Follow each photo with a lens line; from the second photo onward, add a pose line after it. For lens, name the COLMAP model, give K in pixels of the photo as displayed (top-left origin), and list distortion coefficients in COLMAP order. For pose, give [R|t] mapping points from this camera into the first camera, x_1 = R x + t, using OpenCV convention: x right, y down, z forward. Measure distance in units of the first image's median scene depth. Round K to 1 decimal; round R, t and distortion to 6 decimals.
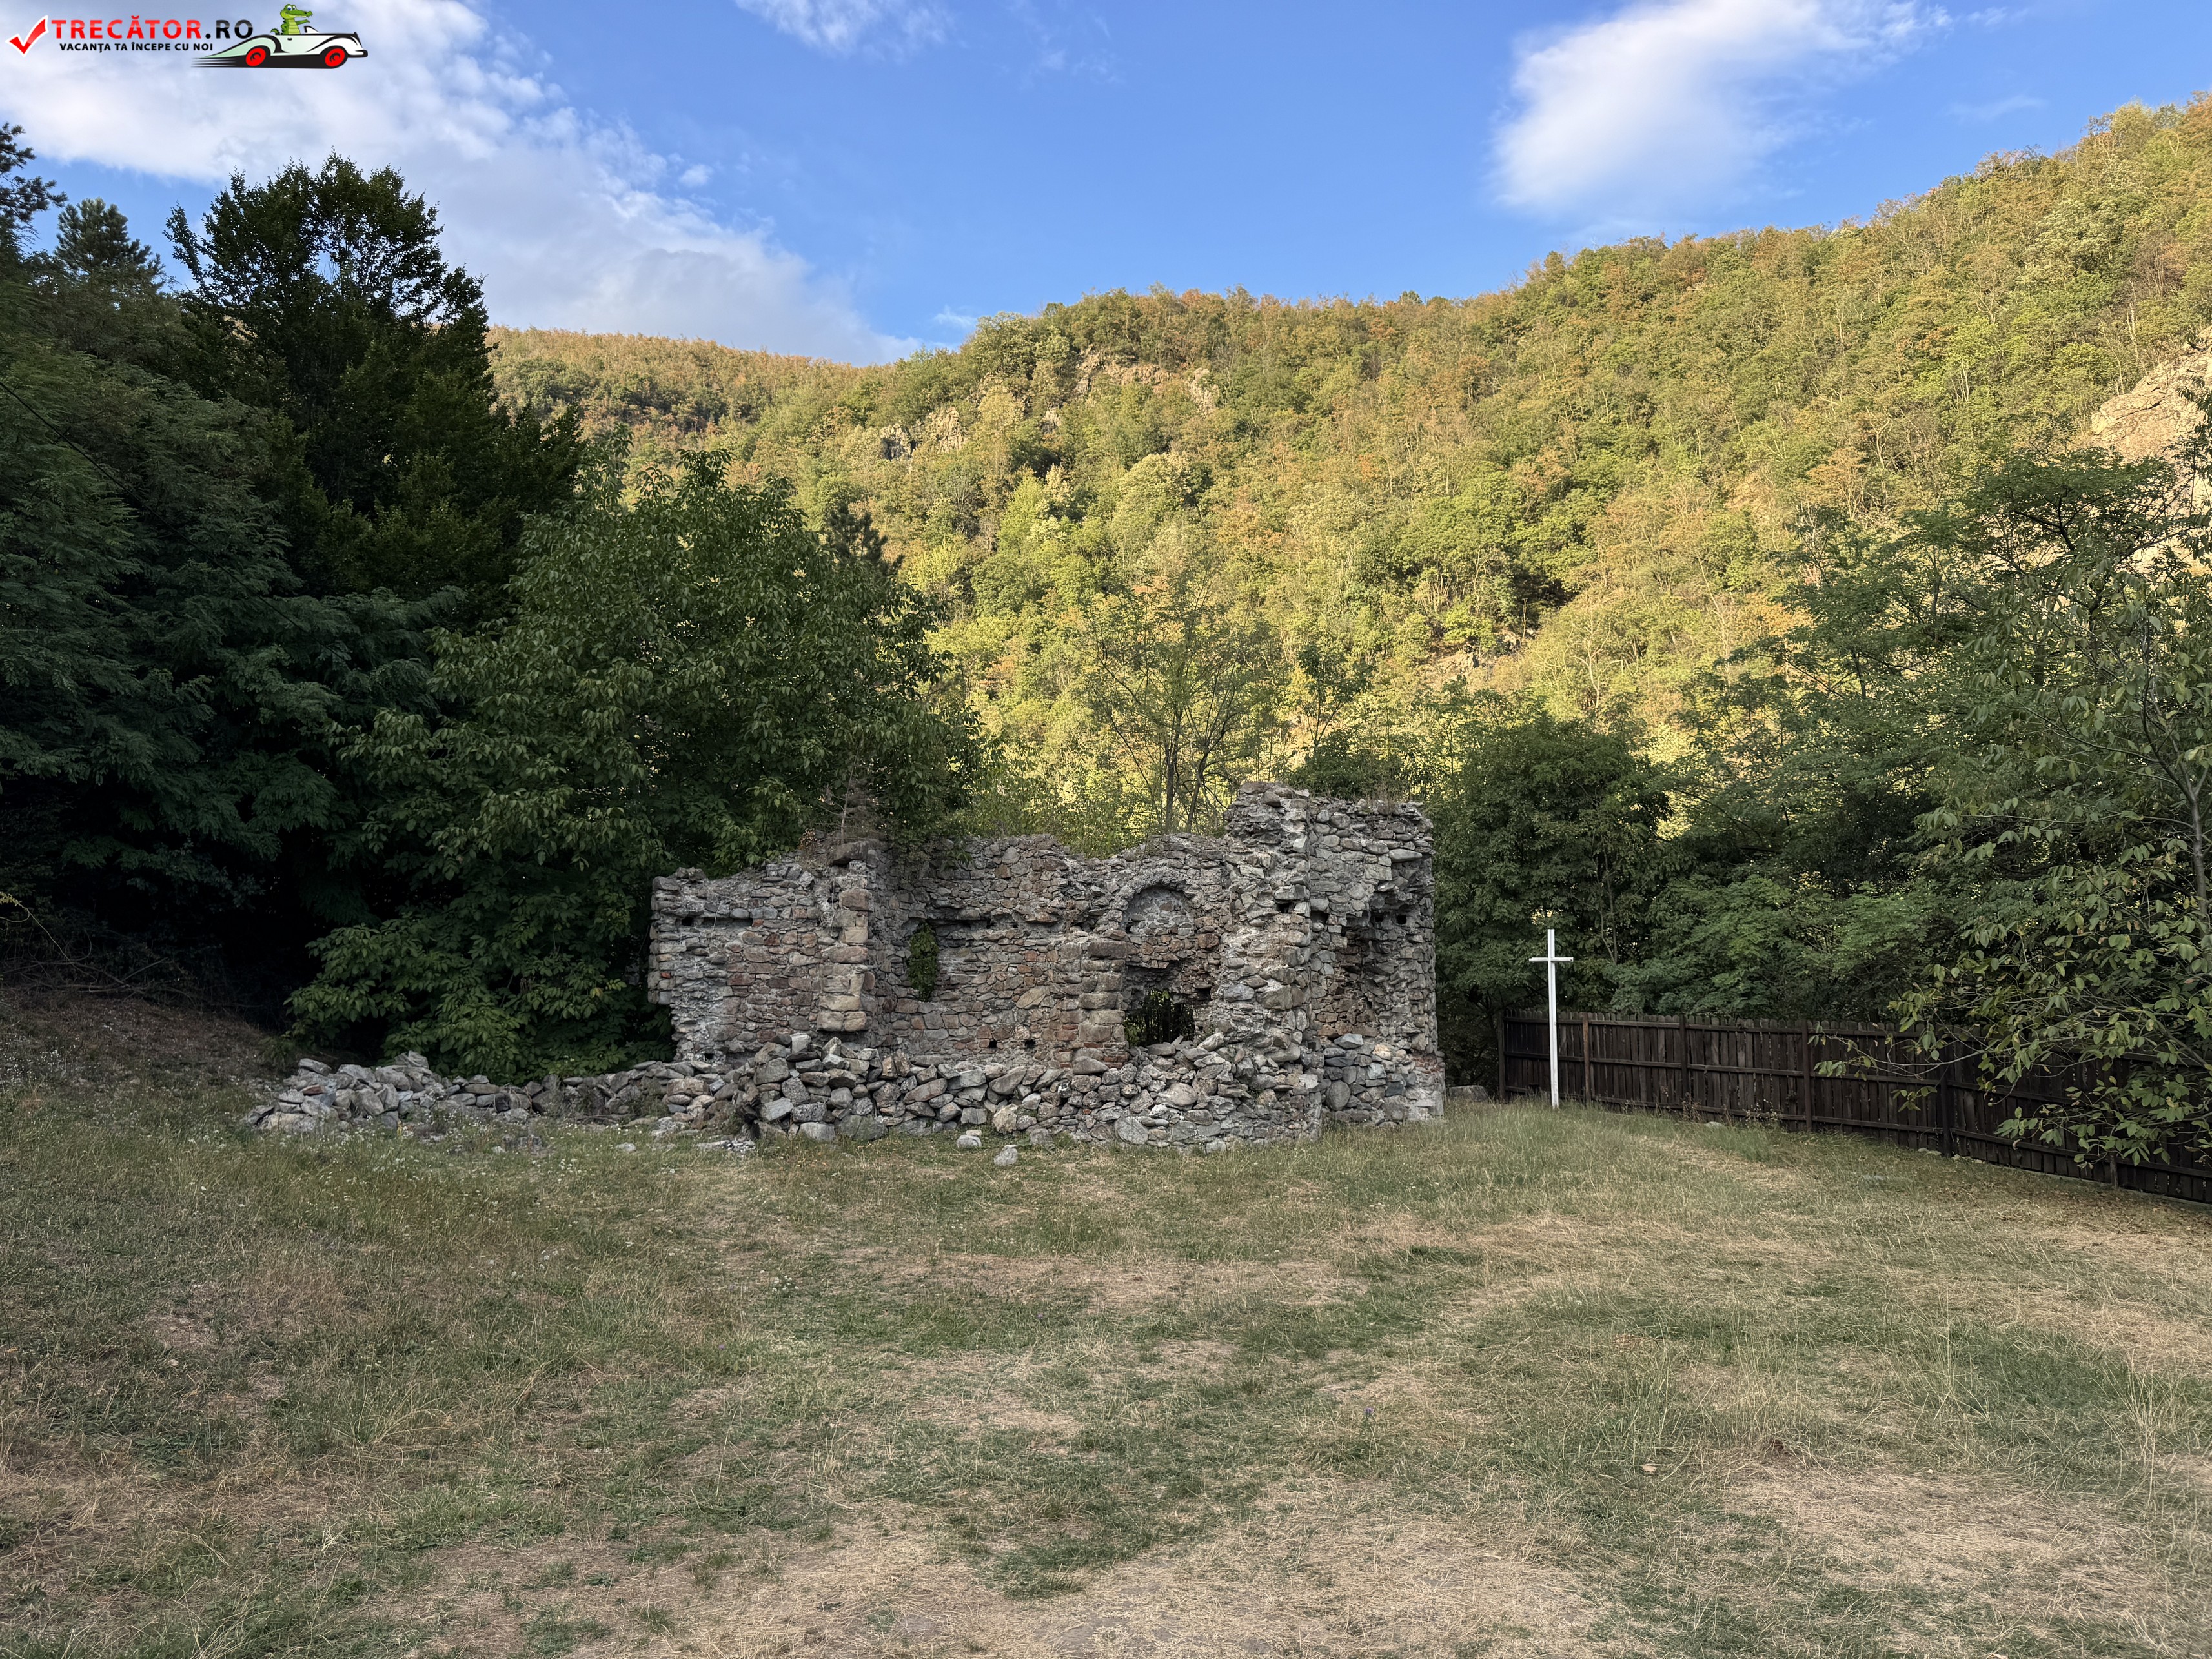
lens RADIAL K [[1561.8, 0, 1109.1], [0, 1561.8, 835.3], [0, 0, 1]] dist [0.053019, -0.068480]
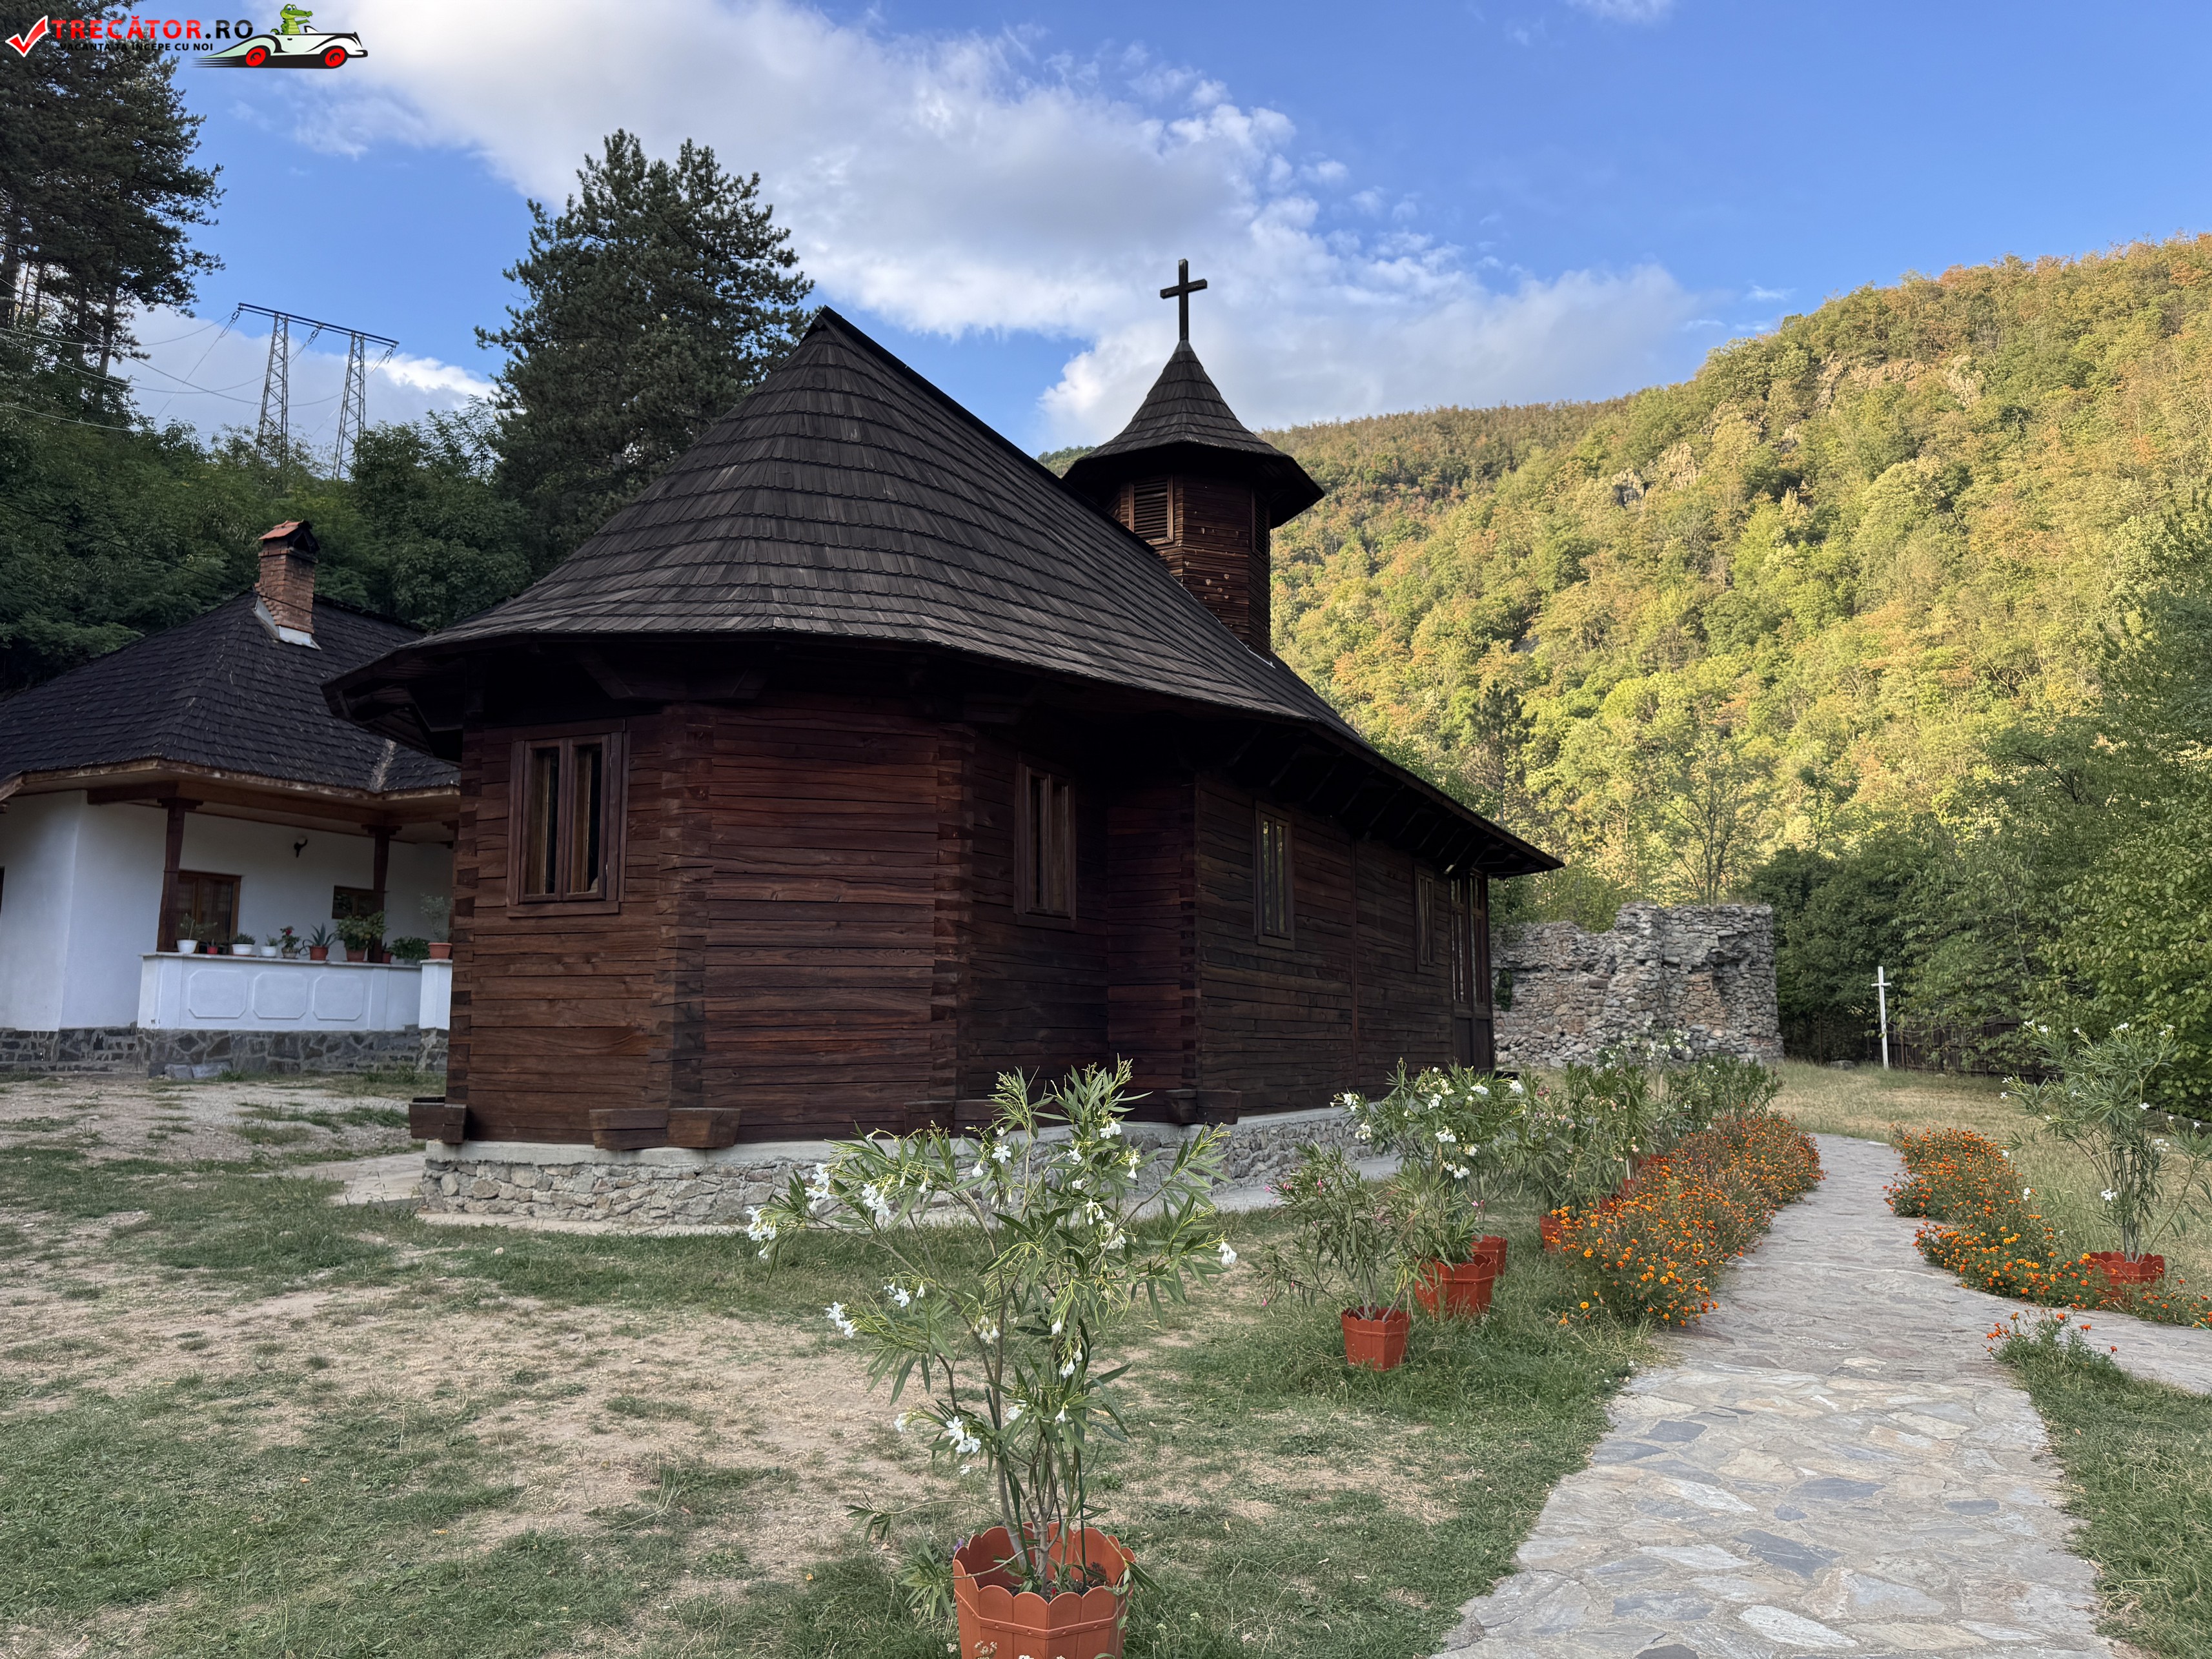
lens RADIAL K [[1561.8, 0, 1107.6], [0, 1561.8, 838.5], [0, 0, 1]] dist [0.053019, -0.068480]
pose [[0.882890, -0.059890, -0.465746, 0.048646], [0.051917, 0.998202, -0.029942, -0.009842], [0.466702, 0.002255, 0.884412, -0.125067]]
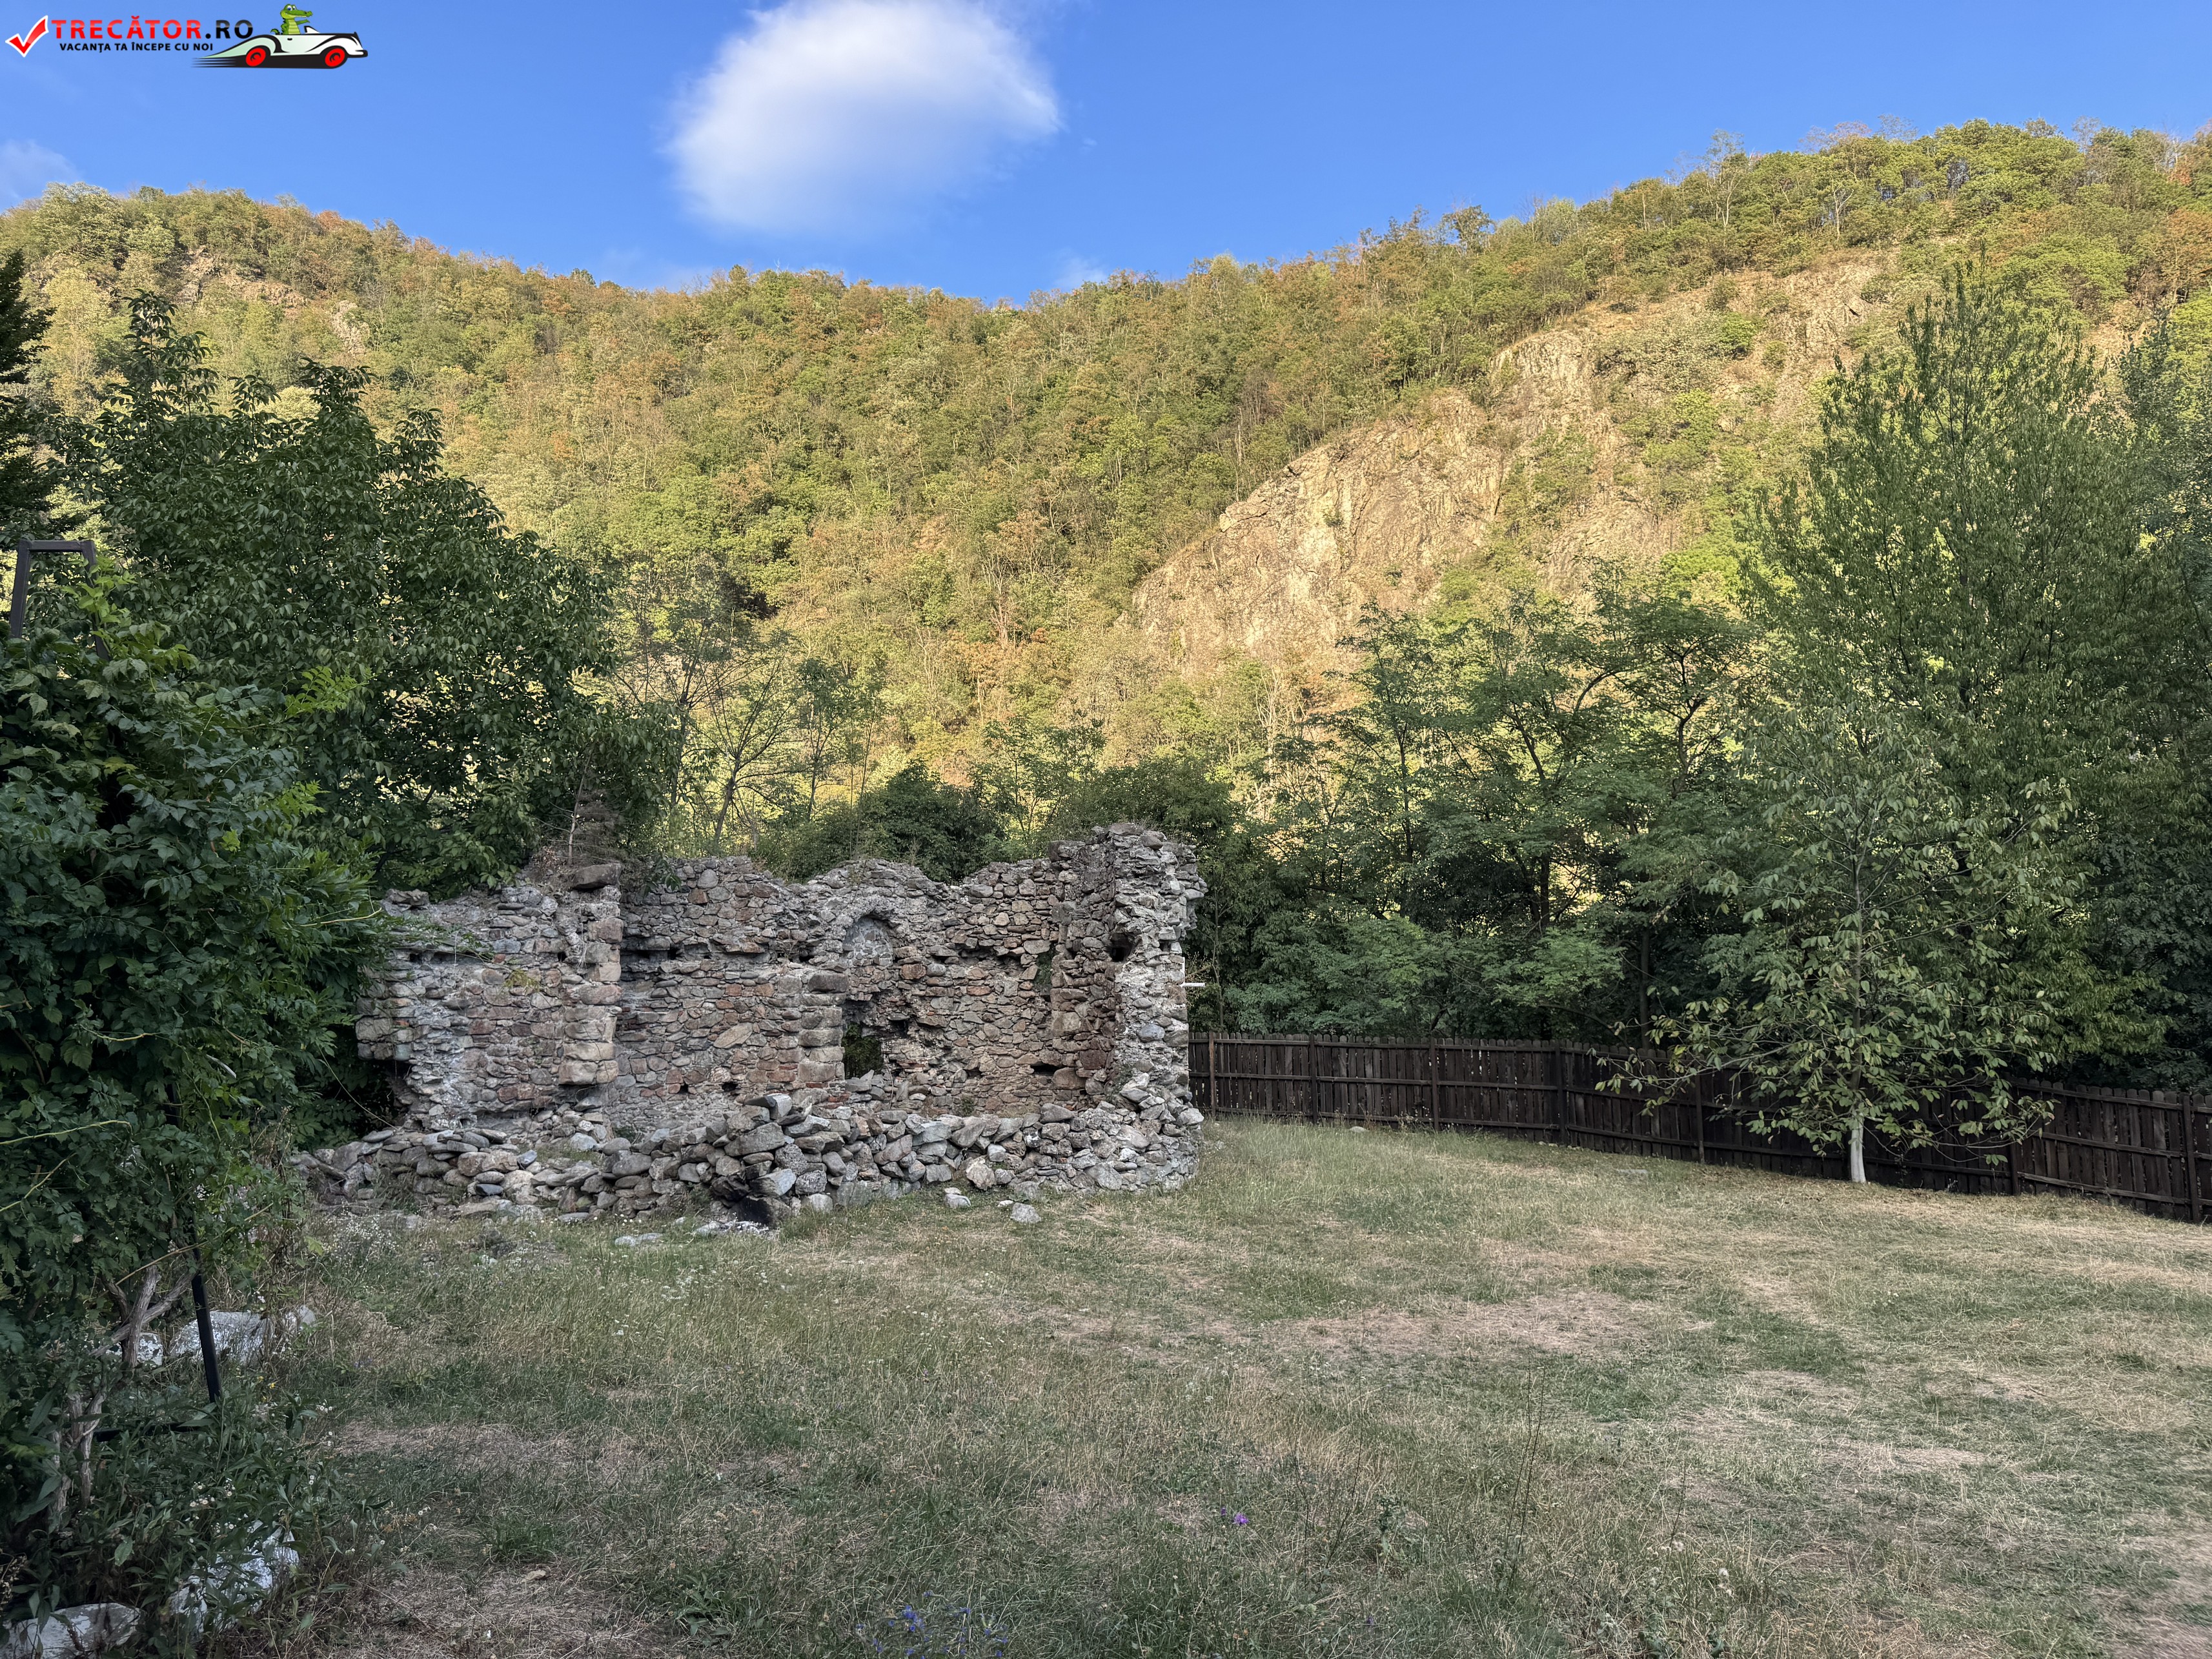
lens RADIAL K [[1561.8, 0, 1110.1], [0, 1561.8, 830.5], [0, 0, 1]] dist [0.053019, -0.068480]
pose [[0.850749, 0.041354, 0.523943, -0.047221], [-0.039041, 0.999118, -0.015466, -0.001431], [-0.524120, -0.007297, 0.851613, 0.014046]]
